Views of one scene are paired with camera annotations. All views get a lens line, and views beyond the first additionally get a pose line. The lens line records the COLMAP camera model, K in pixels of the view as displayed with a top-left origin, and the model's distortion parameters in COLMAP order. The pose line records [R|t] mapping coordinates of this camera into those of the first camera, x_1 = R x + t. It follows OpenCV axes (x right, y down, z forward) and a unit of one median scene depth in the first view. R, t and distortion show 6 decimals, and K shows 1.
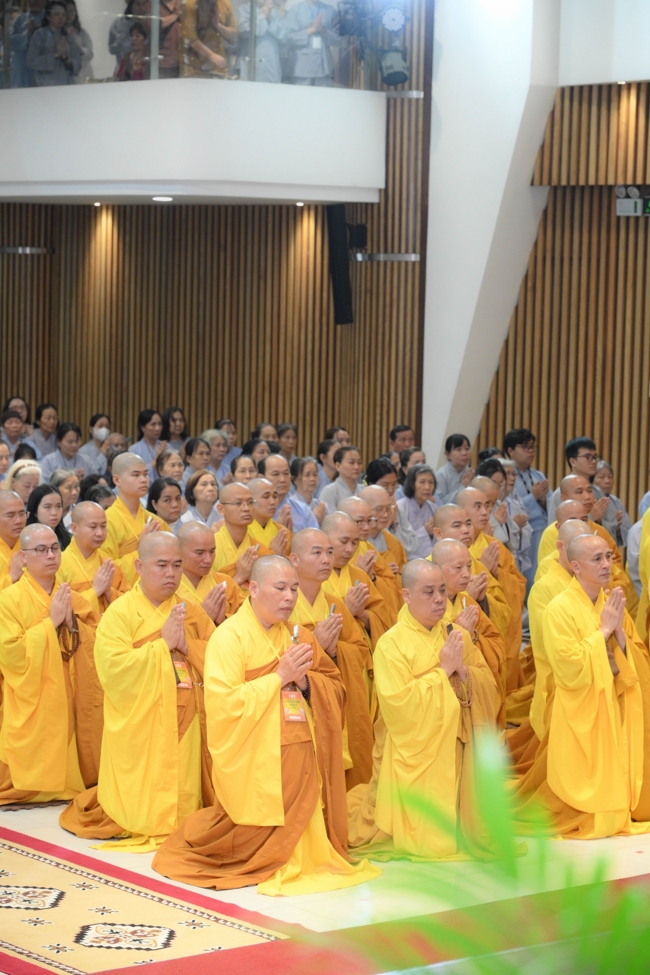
lens RADIAL K [[2734.8, 0, 325.0], [0, 2734.8, 487.5], [0, 0, 1]] dist [-0.042197, 0.374892]
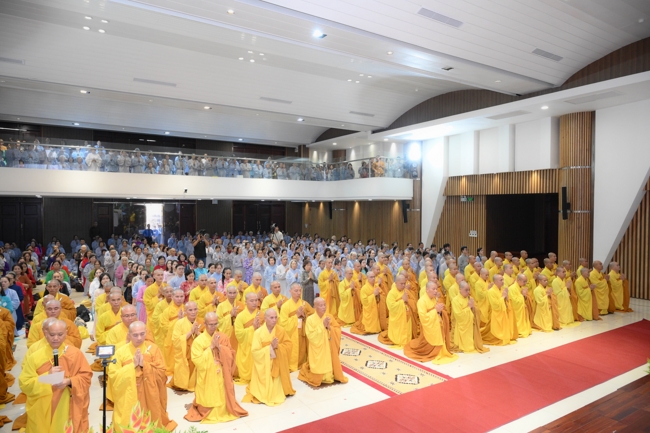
lens RADIAL K [[433.9, 0, 325.0], [0, 433.9, 216.5], [0, 0, 1]] dist [-0.001681, -0.000310]
pose [[0.993771, -0.018031, -0.109975, -0.058280], [0.010862, 0.997798, -0.065438, -0.019129], [0.110913, 0.063835, 0.991778, 0.155542]]
